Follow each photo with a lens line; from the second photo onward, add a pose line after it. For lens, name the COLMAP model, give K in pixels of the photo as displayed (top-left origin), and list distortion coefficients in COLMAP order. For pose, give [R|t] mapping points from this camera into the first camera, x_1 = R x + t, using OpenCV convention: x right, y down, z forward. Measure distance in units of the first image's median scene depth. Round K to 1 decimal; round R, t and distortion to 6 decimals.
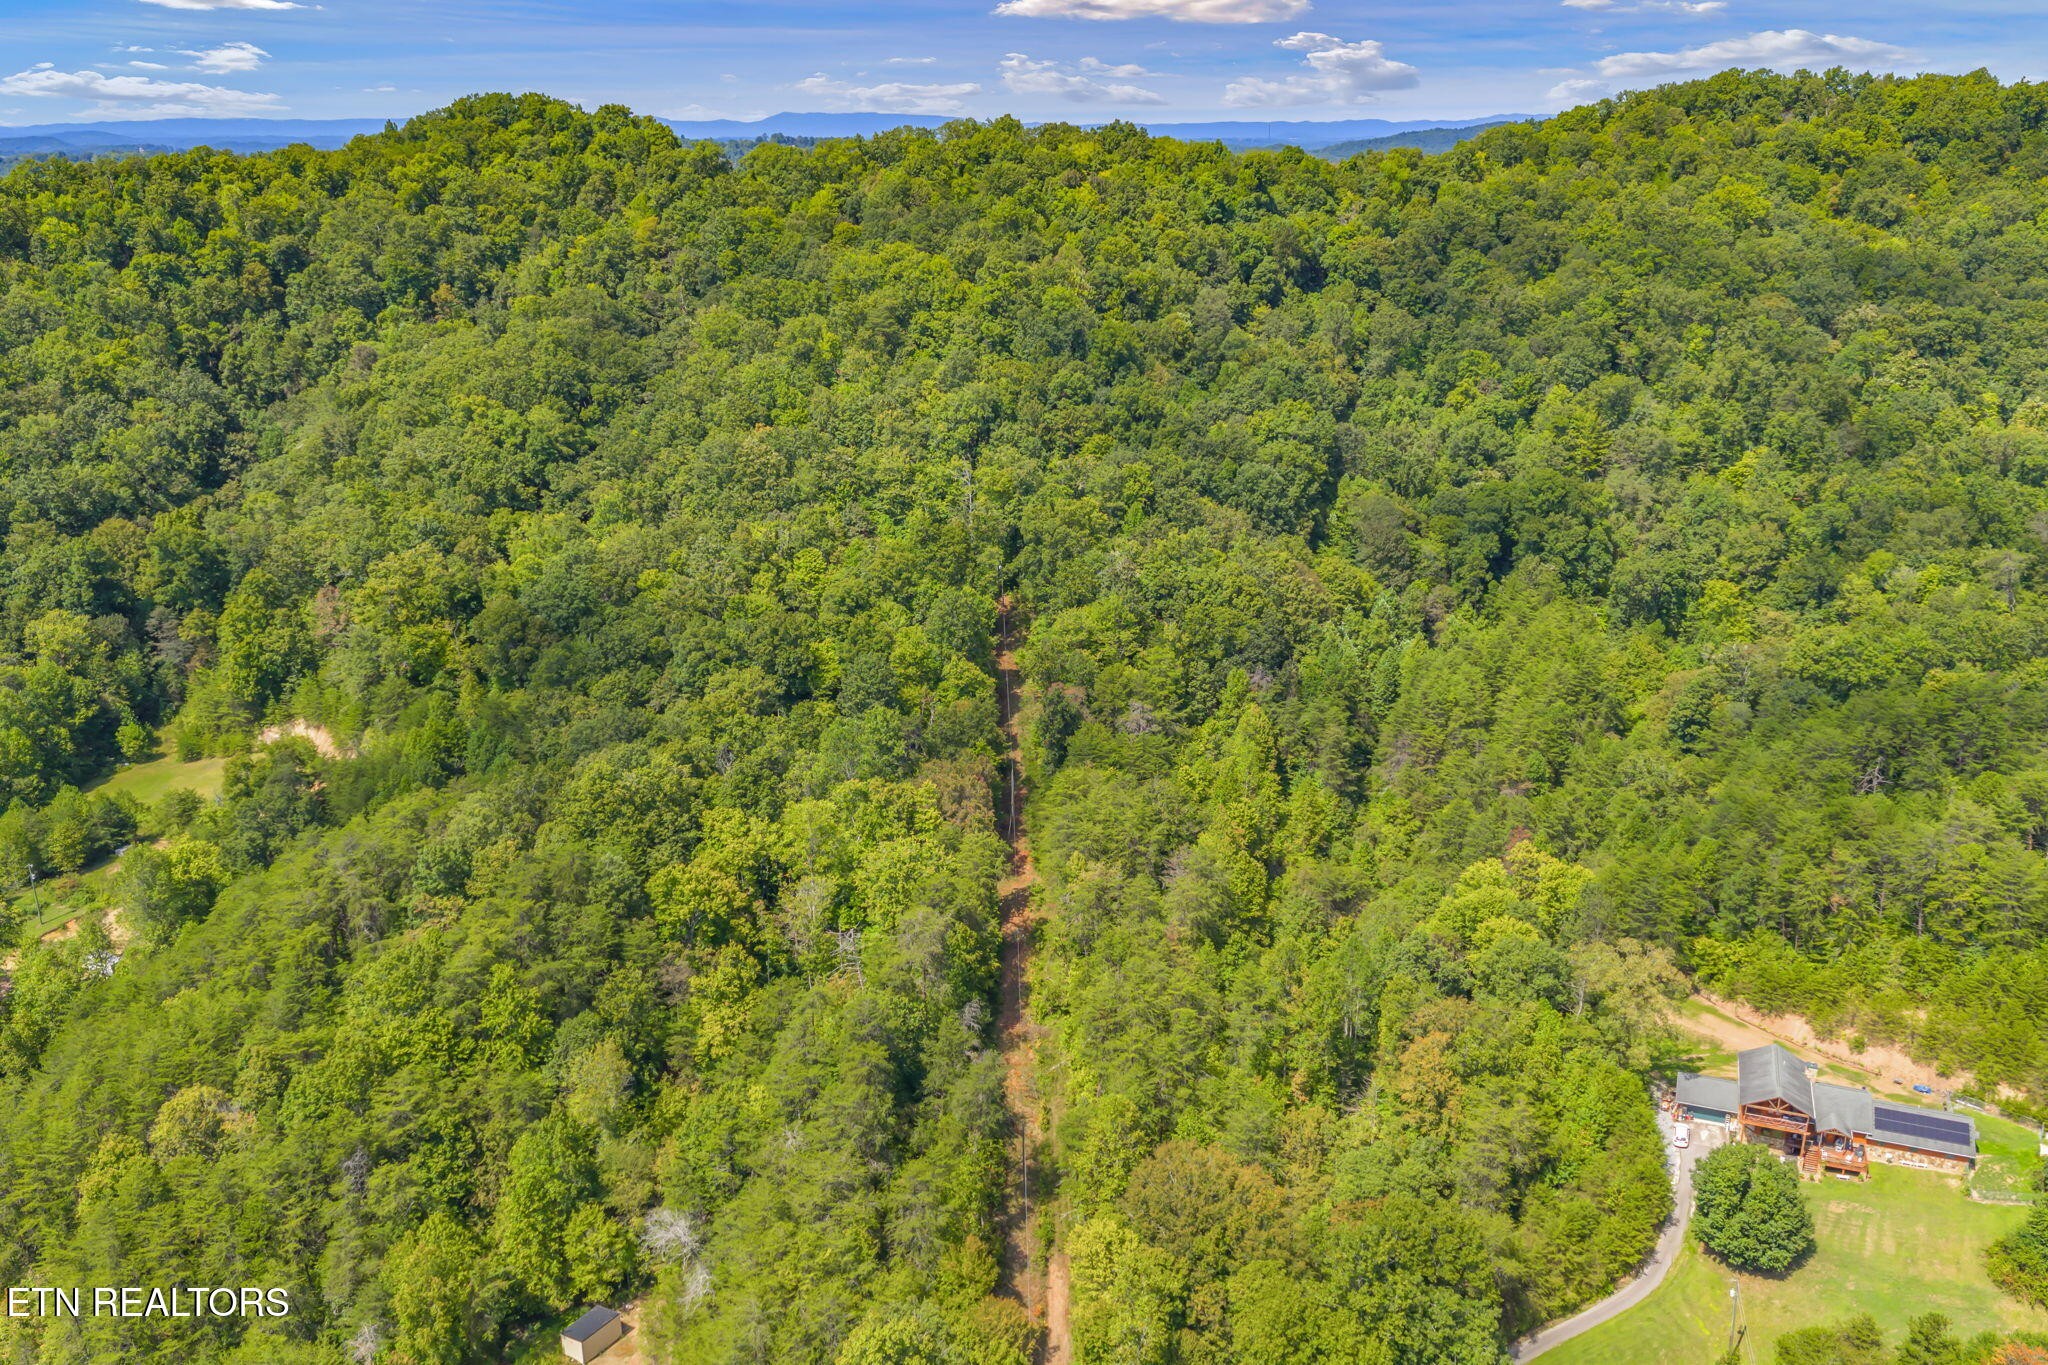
lens RADIAL K [[1688.2, 0, 1037.2], [0, 1688.2, 688.7], [0, 0, 1]] dist [0.028423, -0.049707]
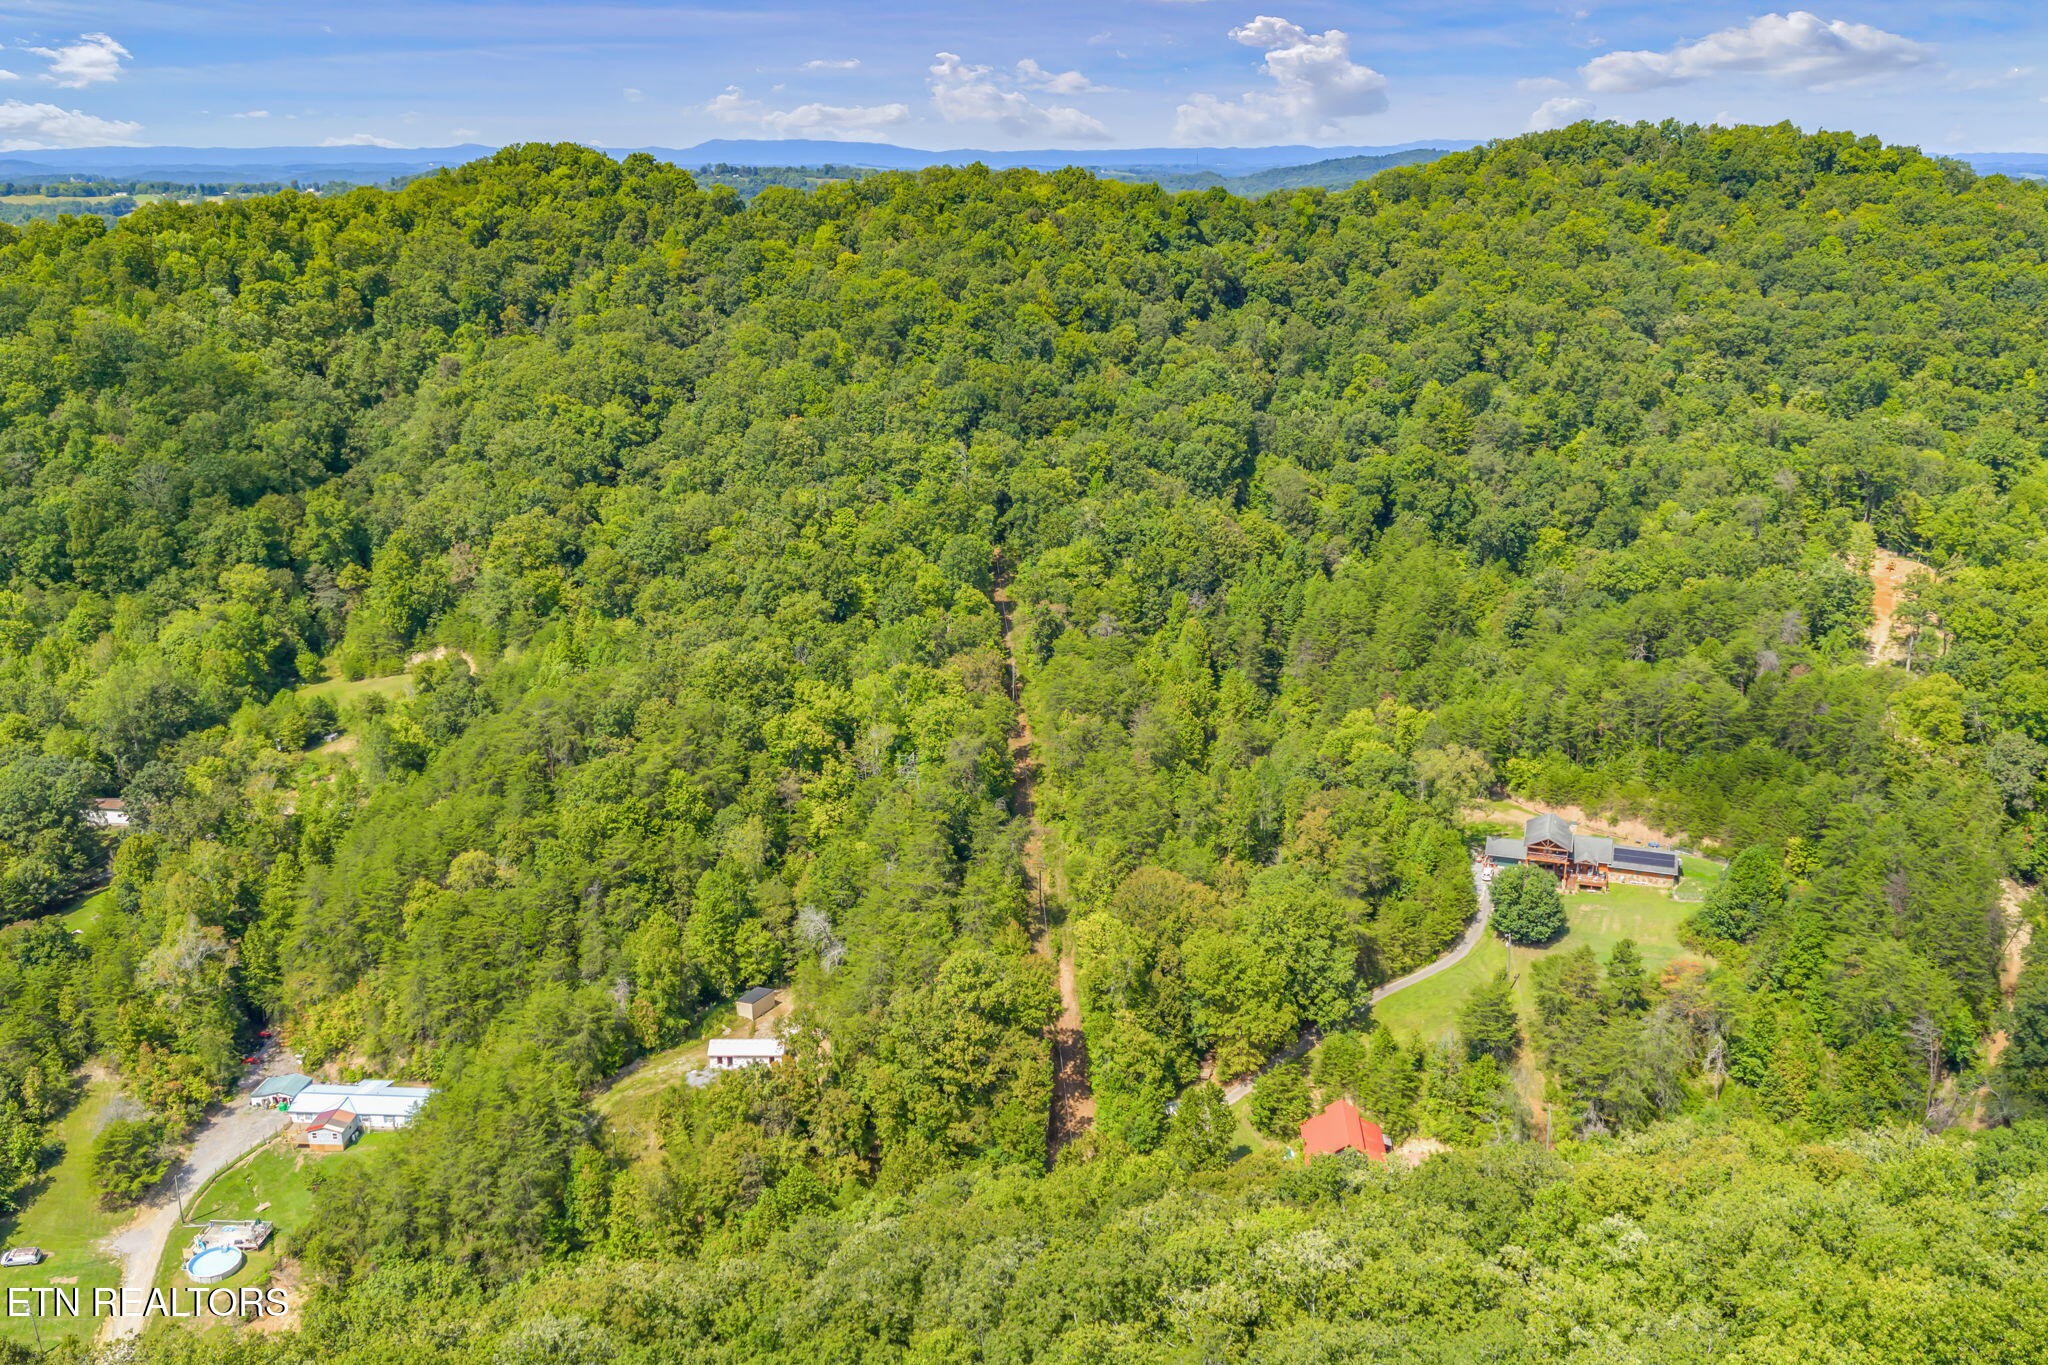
lens RADIAL K [[1688.2, 0, 1037.2], [0, 1688.2, 688.7], [0, 0, 1]] dist [0.028423, -0.049707]
pose [[0.999216, -0.014066, 0.037003, -0.030558], [0.014579, 0.999801, -0.013635, 0.058547], [-0.036804, 0.014164, 0.999222, -0.224673]]
